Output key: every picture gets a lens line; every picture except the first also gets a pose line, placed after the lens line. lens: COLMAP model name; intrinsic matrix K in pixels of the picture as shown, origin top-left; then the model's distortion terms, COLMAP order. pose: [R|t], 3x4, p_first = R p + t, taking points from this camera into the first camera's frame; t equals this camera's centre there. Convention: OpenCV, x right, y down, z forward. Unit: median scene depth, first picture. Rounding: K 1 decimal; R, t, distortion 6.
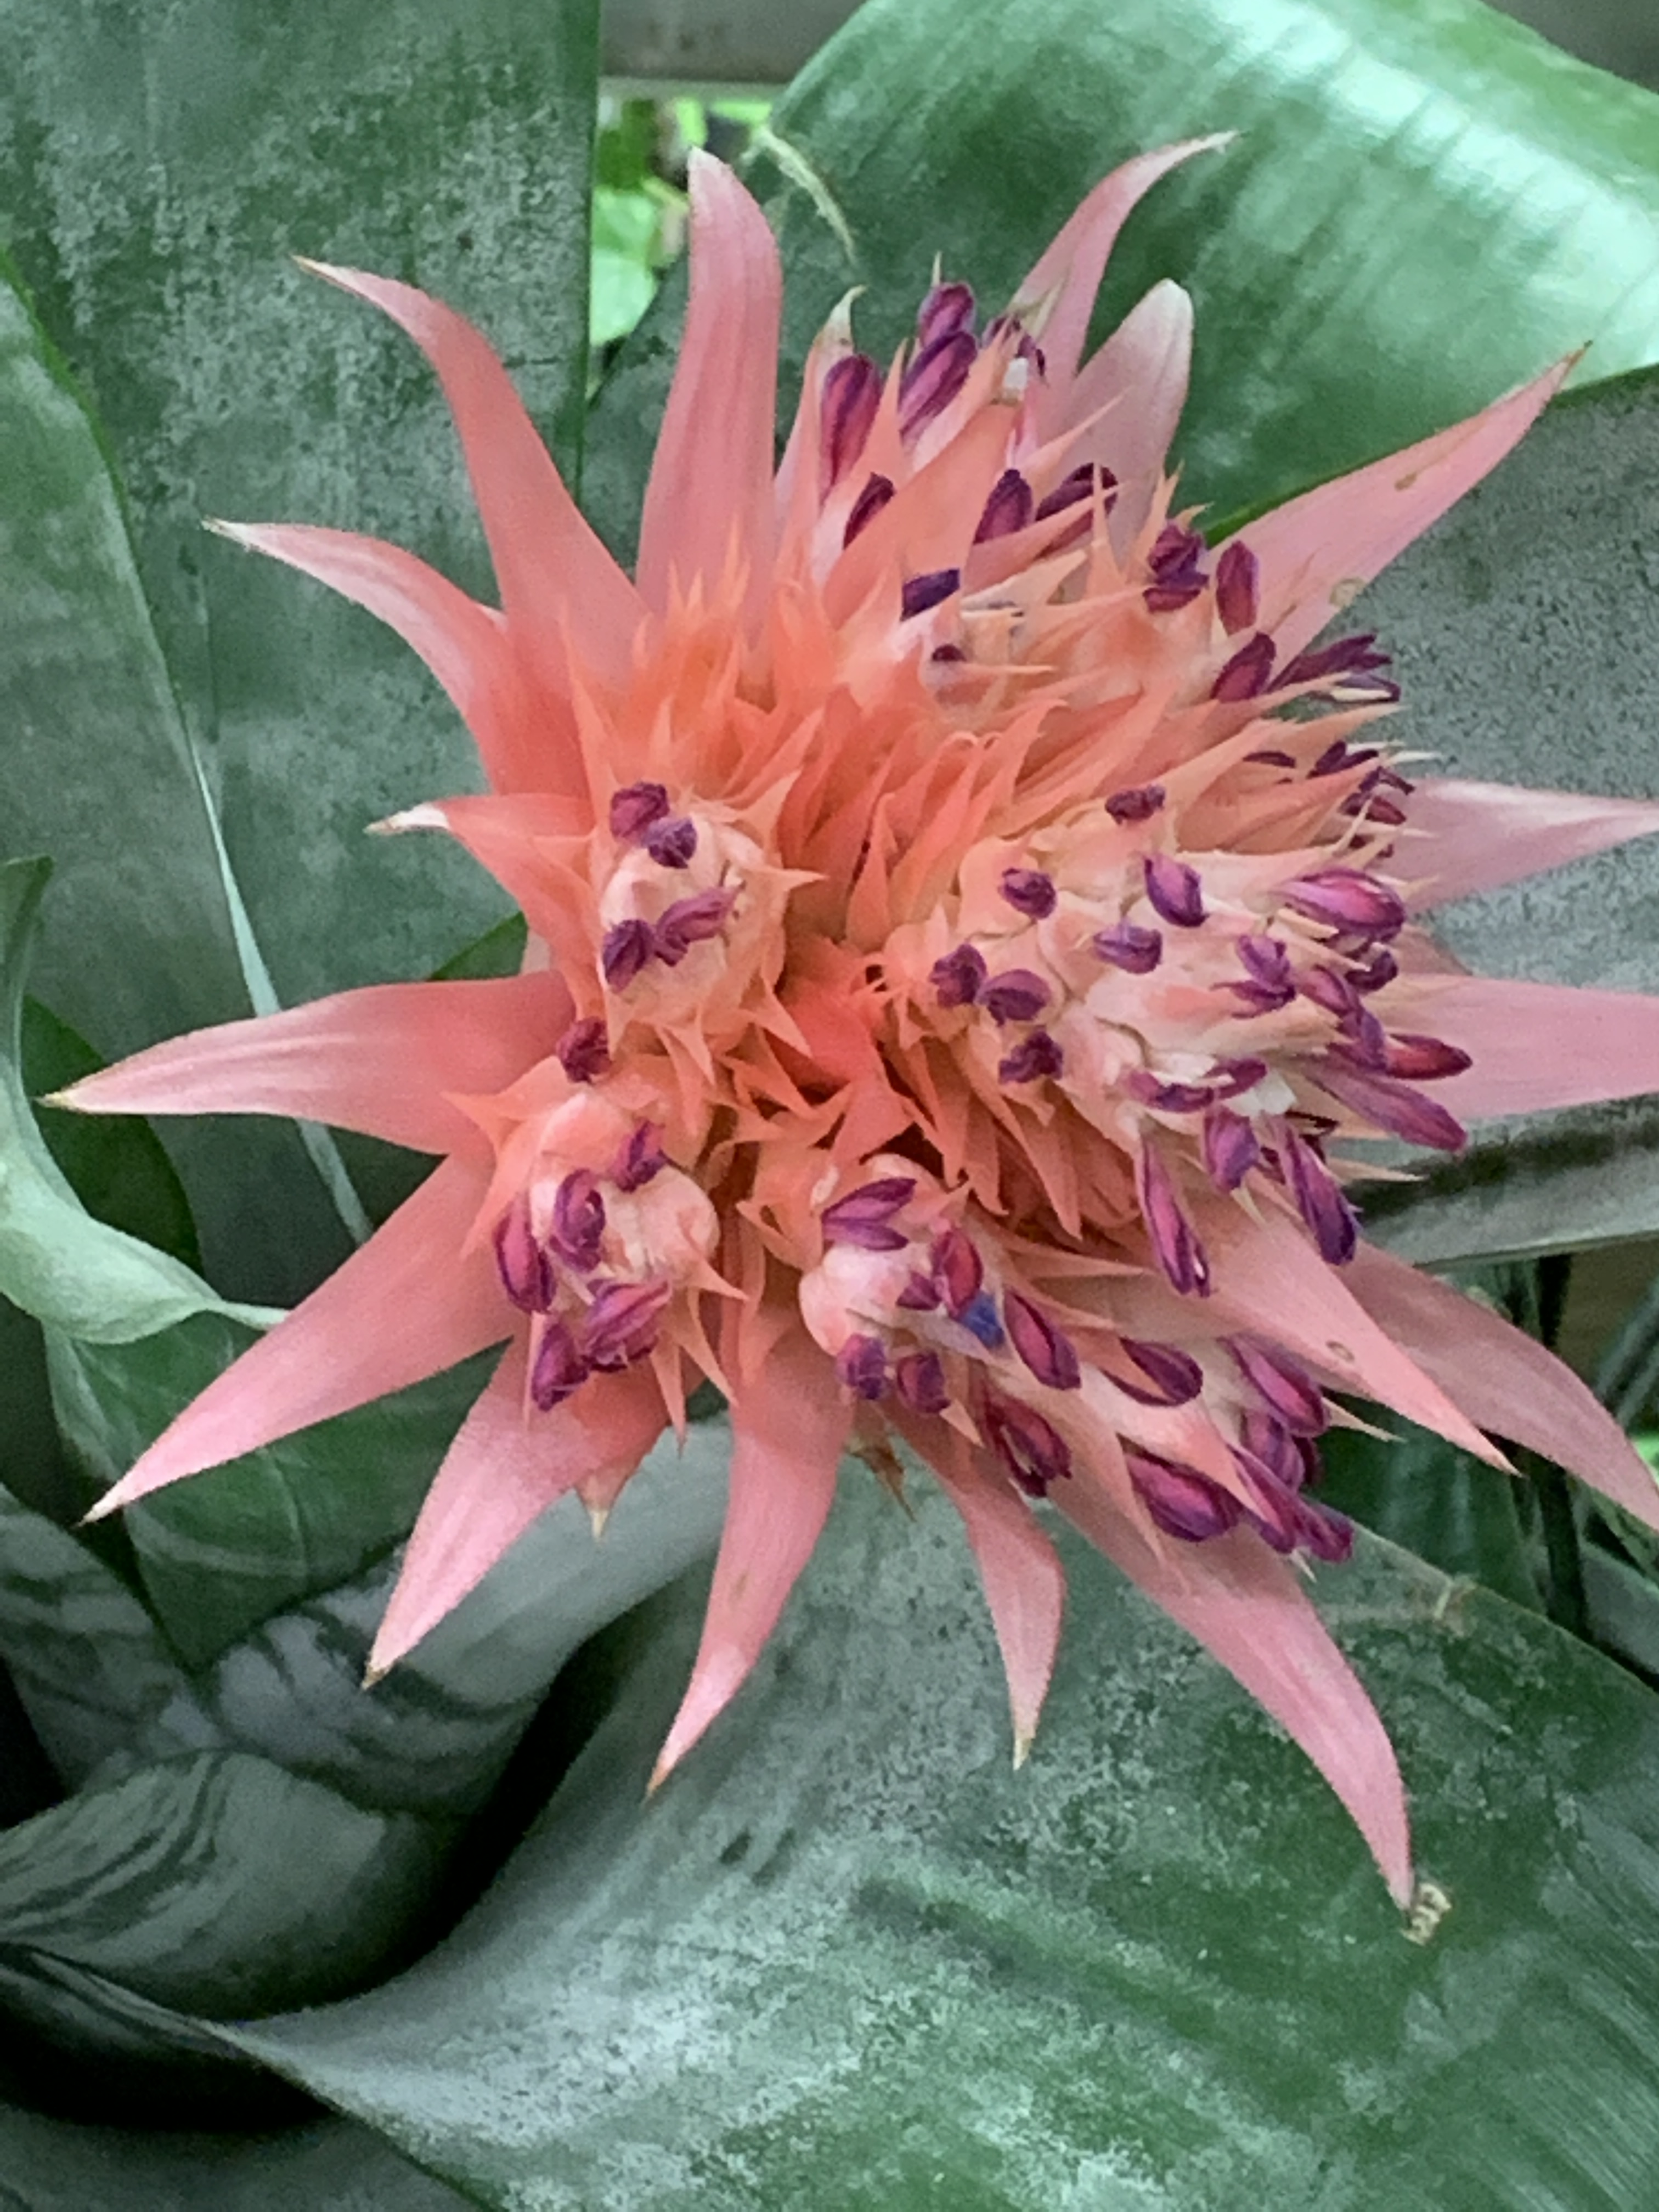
lens RADIAL K [[6777.8, 0, 827.3], [0, 6777.8, 1107.6], [0, 0, 1]] dist [0.288307, 0.000000]
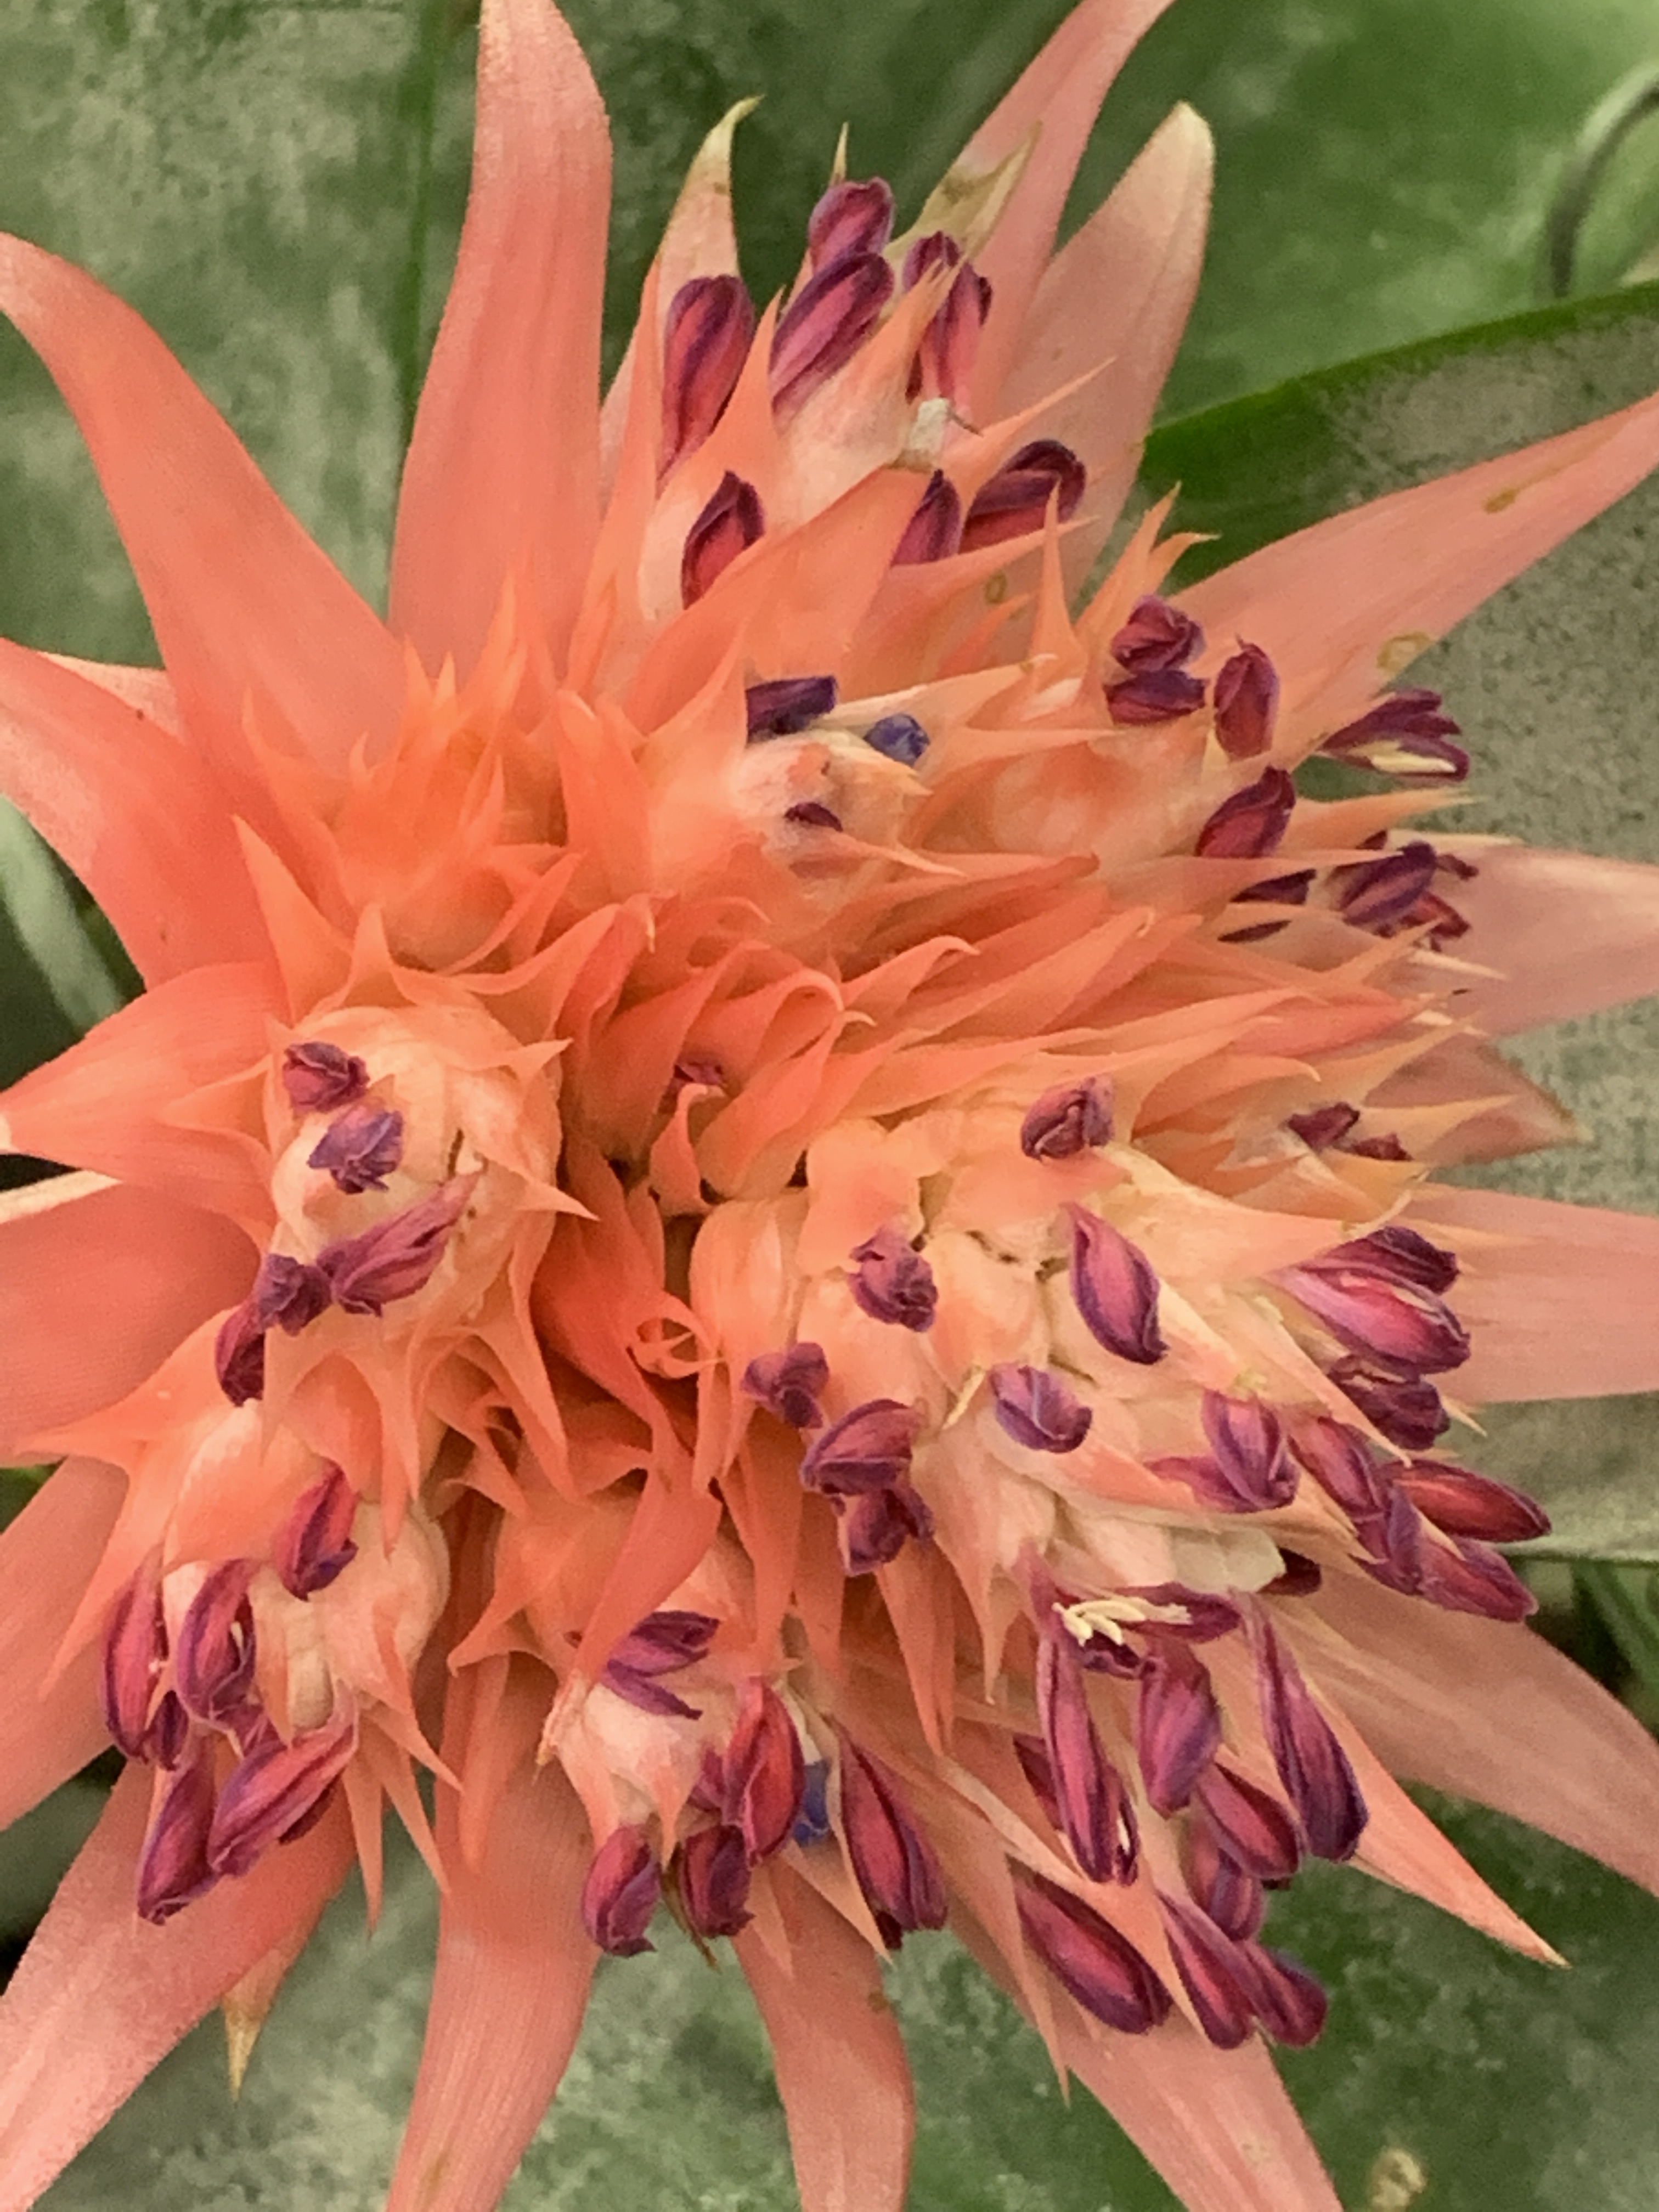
lens RADIAL K [[5742.4, 0, 830.4], [0, 5742.4, 1103.7], [0, 0, 1]] dist [0.170657, 0.000000]
pose [[0.998731, 0.050170, -0.004380, 0.022615], [-0.048608, 0.983061, 0.176716, -0.132818], [0.013172, -0.176279, 0.984252, 0.413192]]
